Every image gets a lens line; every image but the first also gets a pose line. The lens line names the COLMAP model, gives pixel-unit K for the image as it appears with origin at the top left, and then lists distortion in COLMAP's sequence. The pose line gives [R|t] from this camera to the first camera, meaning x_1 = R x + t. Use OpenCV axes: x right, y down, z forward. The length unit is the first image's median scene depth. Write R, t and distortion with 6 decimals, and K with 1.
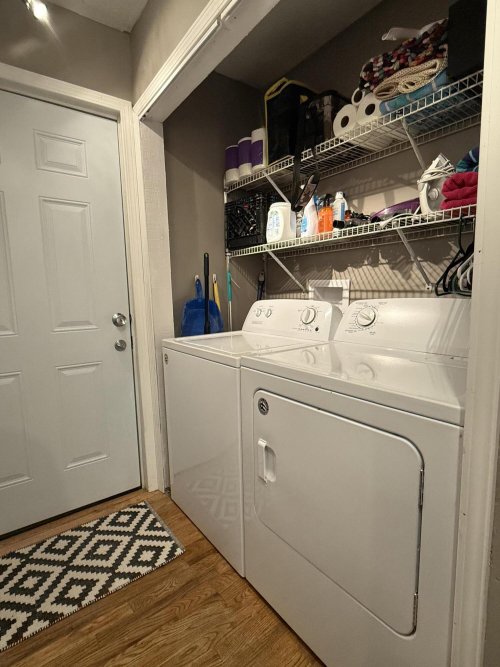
lens RADIAL K [[337.8, 0, 249.3], [0, 337.8, 335.5], [0, 0, 1]] dist [-0.004304, 0.000257]
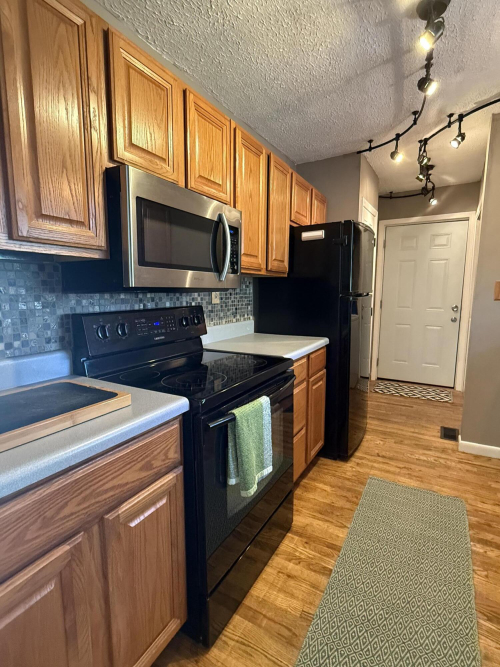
lens RADIAL K [[337.8, 0, 248.6], [0, 337.8, 334.8], [0, 0, 1]] dist [-0.004304, 0.000257]
pose [[0.377462, 0.145661, -0.914497, 1.231825], [-0.124830, 0.986541, 0.105612, 0.065925], [0.917573, 0.074292, 0.390565, -1.178553]]
